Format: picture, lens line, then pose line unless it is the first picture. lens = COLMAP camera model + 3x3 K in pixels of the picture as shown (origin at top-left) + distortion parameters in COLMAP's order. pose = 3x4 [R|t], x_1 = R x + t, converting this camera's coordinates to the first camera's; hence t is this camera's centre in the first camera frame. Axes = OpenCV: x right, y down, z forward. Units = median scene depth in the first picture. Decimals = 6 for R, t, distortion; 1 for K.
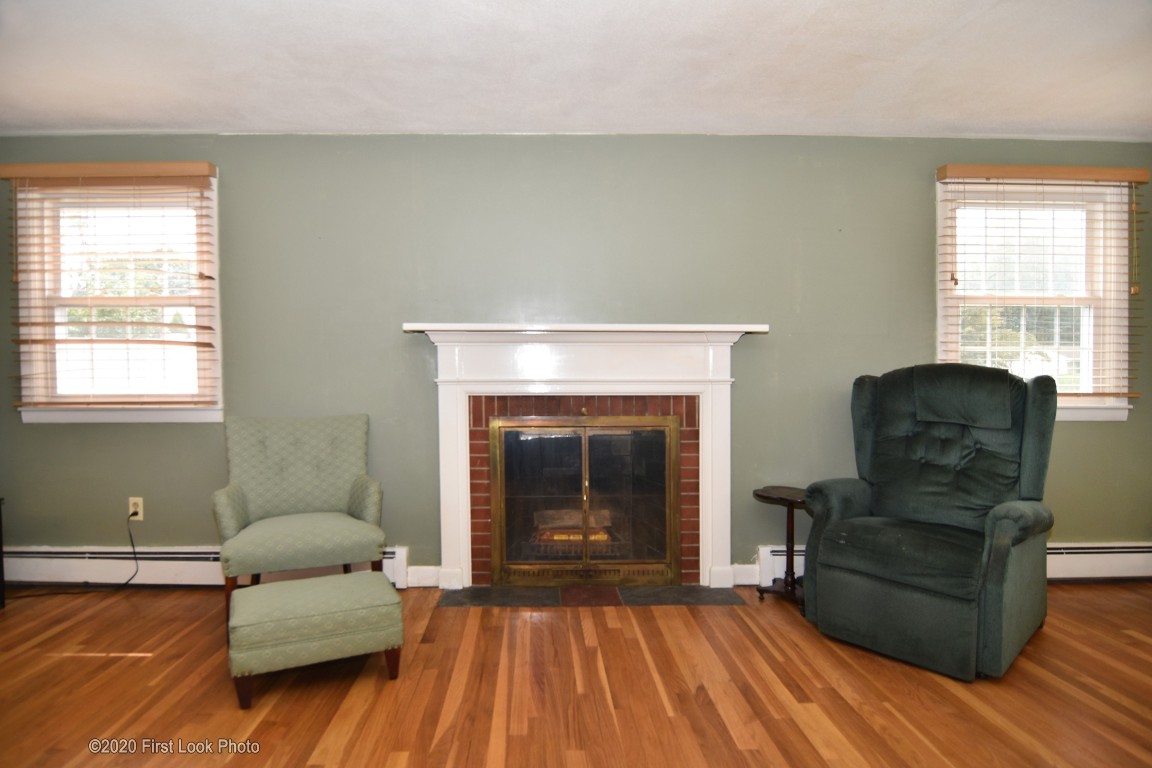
lens RADIAL K [[593.1, 0, 596.7], [0, 593.1, 396.6], [0, 0, 1]] dist [-0.015236, -0.000299]
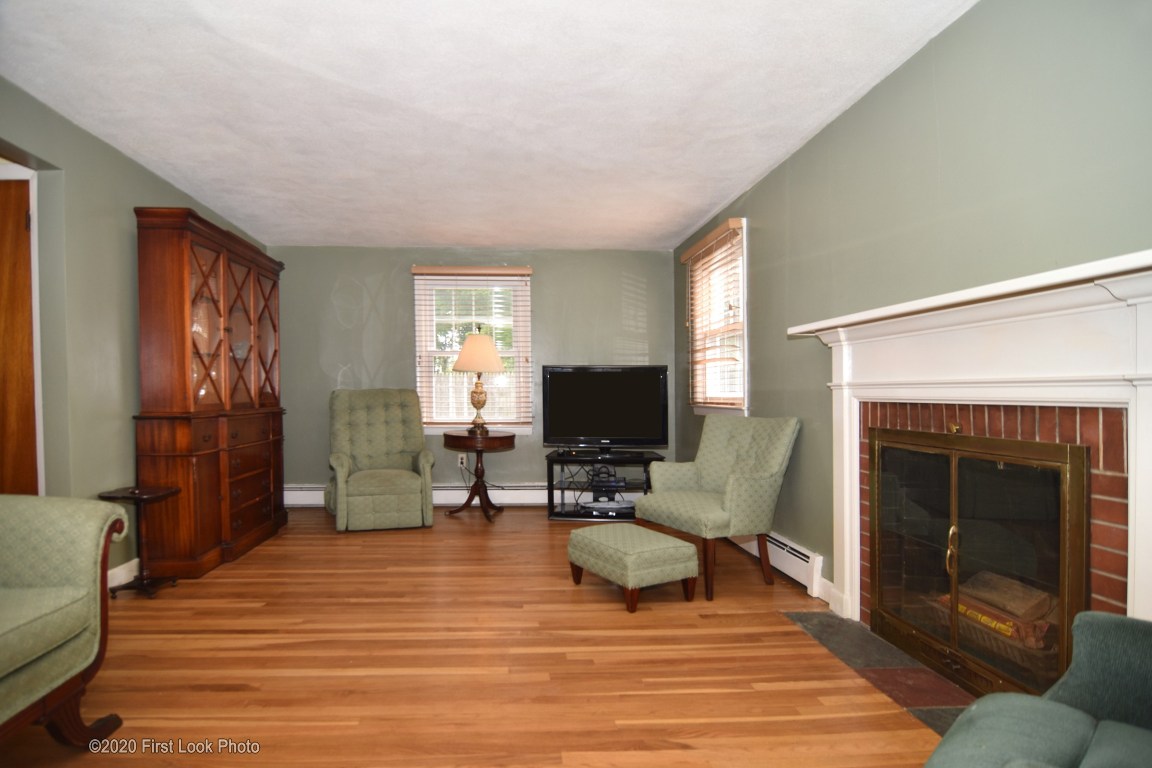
lens RADIAL K [[643.5, 0, 532.2], [0, 643.5, 406.0], [0, 0, 1]] dist [-0.001445, -0.000037]
pose [[0.022779, 0.021417, -0.999511, 0.745536], [-0.029226, 0.999357, 0.020747, -0.000947], [0.999313, 0.028739, 0.023391, 0.519846]]
